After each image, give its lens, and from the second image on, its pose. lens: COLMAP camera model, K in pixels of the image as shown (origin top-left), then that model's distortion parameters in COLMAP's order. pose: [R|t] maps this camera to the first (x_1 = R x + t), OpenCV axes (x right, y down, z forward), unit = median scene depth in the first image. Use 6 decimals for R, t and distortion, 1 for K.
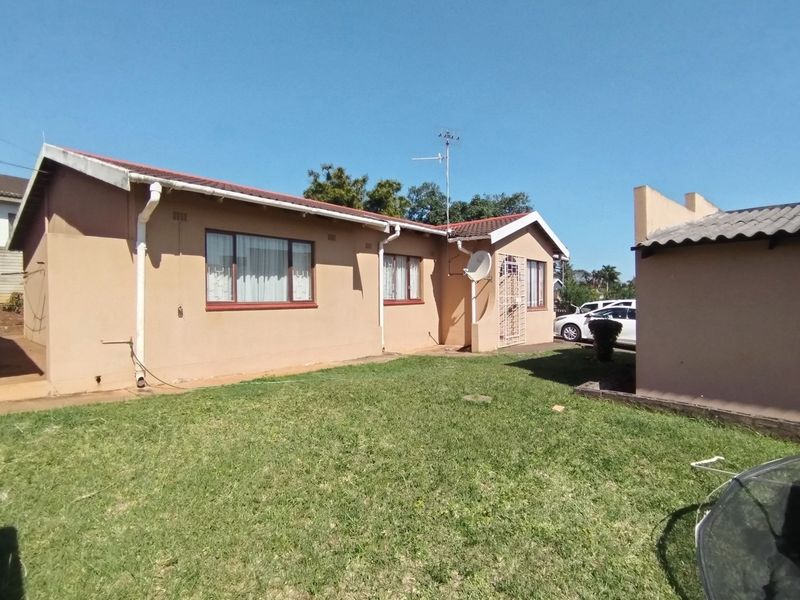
lens RADIAL K [[415.9, 0, 403.8], [0, 415.9, 298.4], [0, 0, 1]] dist [-0.004506, 0.003693]
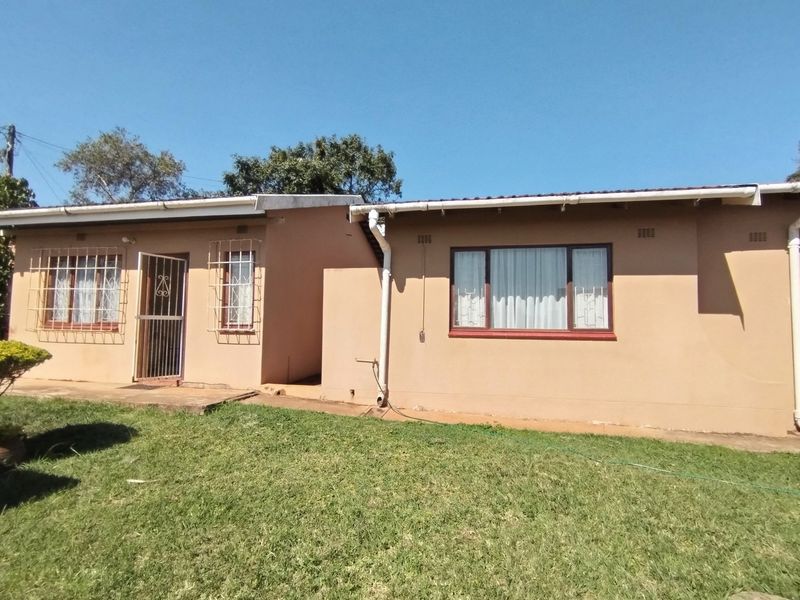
lens RADIAL K [[415.9, 0, 400.0], [0, 415.9, 298.9], [0, 0, 1]] dist [-0.004506, 0.003693]
pose [[0.465858, -0.037176, -0.884078, 0.244318], [-0.019711, 0.998433, -0.052371, -0.002727], [0.884640, 0.041824, 0.464395, 0.410108]]
